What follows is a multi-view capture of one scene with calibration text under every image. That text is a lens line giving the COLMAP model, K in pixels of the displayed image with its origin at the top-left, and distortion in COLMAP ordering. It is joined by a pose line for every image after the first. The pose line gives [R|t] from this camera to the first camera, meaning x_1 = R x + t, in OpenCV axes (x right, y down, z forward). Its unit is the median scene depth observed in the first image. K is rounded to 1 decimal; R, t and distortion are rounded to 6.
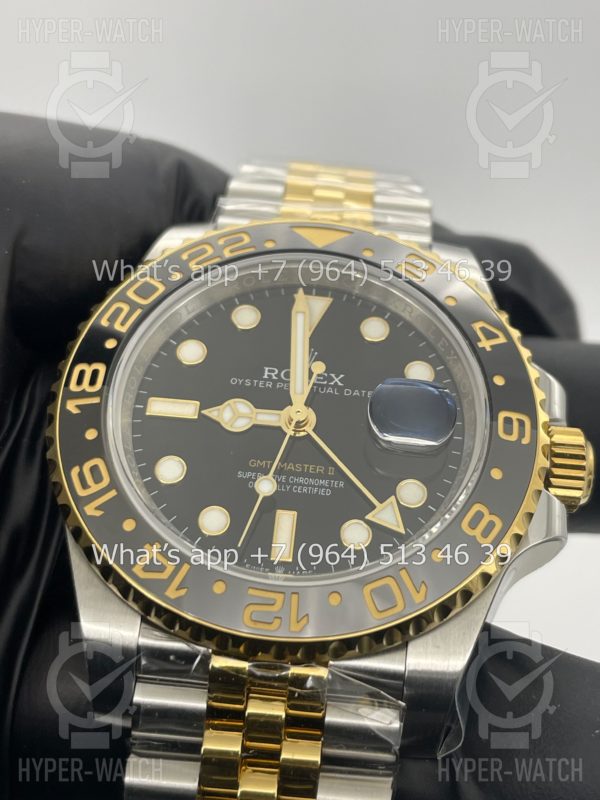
lens RADIAL K [[1262.4, 0, 300.0], [0, 1262.4, 400.0], [0, 0, 1]] dist [0.090888, -0.058641]
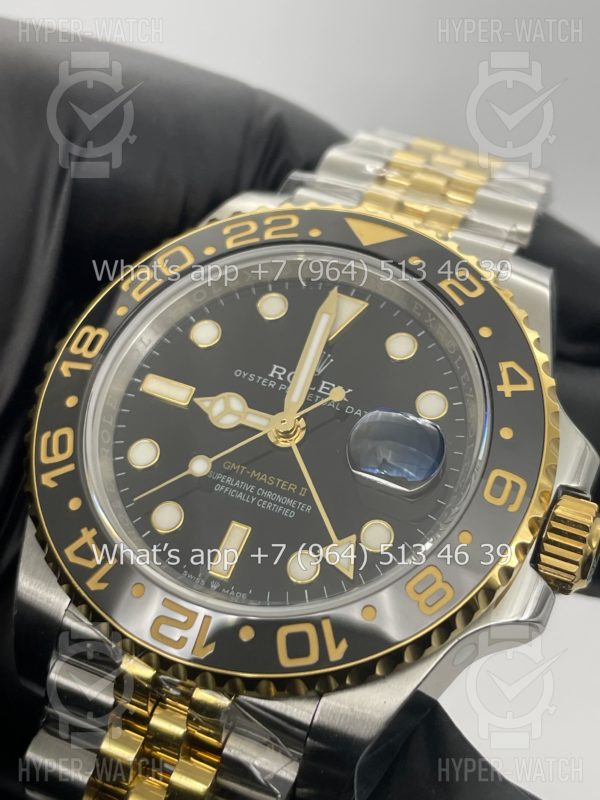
lens RADIAL K [[1262.4, 0, 300.0], [0, 1262.4, 400.0], [0, 0, 1]] dist [0.090888, -0.058641]
pose [[0.942739, 0.202553, -0.264982, 0.252597], [-0.180881, 0.977986, 0.104049, -0.104849], [0.280224, -0.050161, 0.958623, 0.112997]]
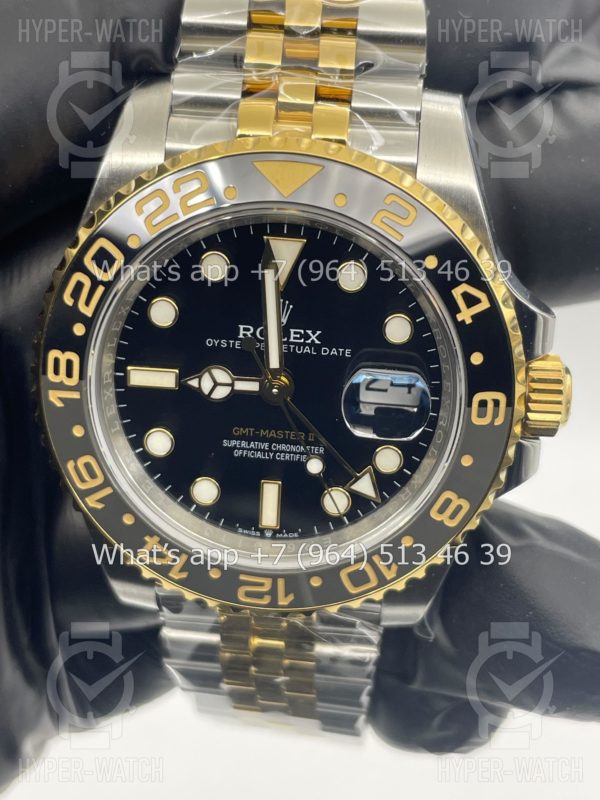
lens RADIAL K [[1262.4, 0, 300.0], [0, 1262.4, 400.0], [0, 0, 1]] dist [0.090888, -0.058641]
pose [[0.995127, -0.021281, -0.096278, 0.115528], [0.084563, 0.686359, 0.722330, -0.712973], [0.050709, -0.726952, 0.684814, 0.305074]]
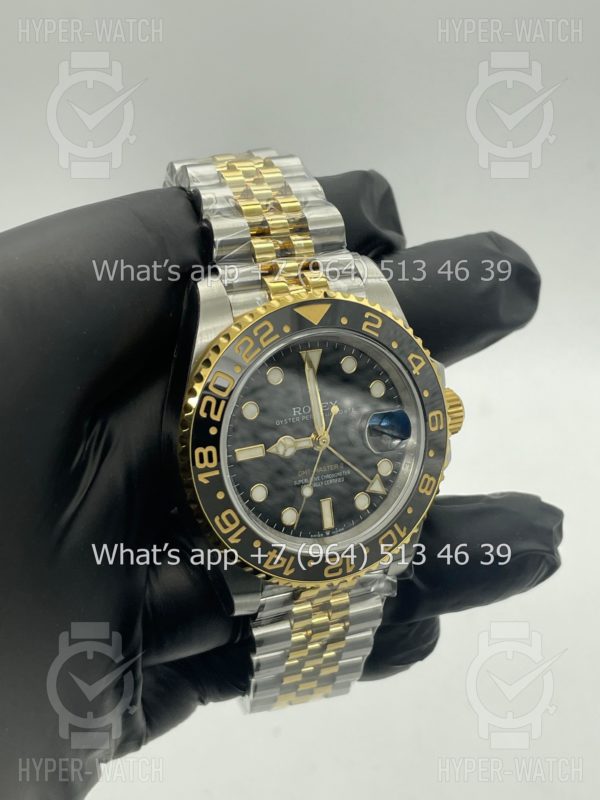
lens RADIAL K [[1262.4, 0, 300.0], [0, 1262.4, 400.0], [0, 0, 1]] dist [0.090888, -0.058641]
pose [[0.892603, -0.253187, 0.373036, -0.641713], [-0.040433, 0.779130, 0.625557, -1.081667], [-0.449027, -0.573457, 0.685217, -0.104324]]
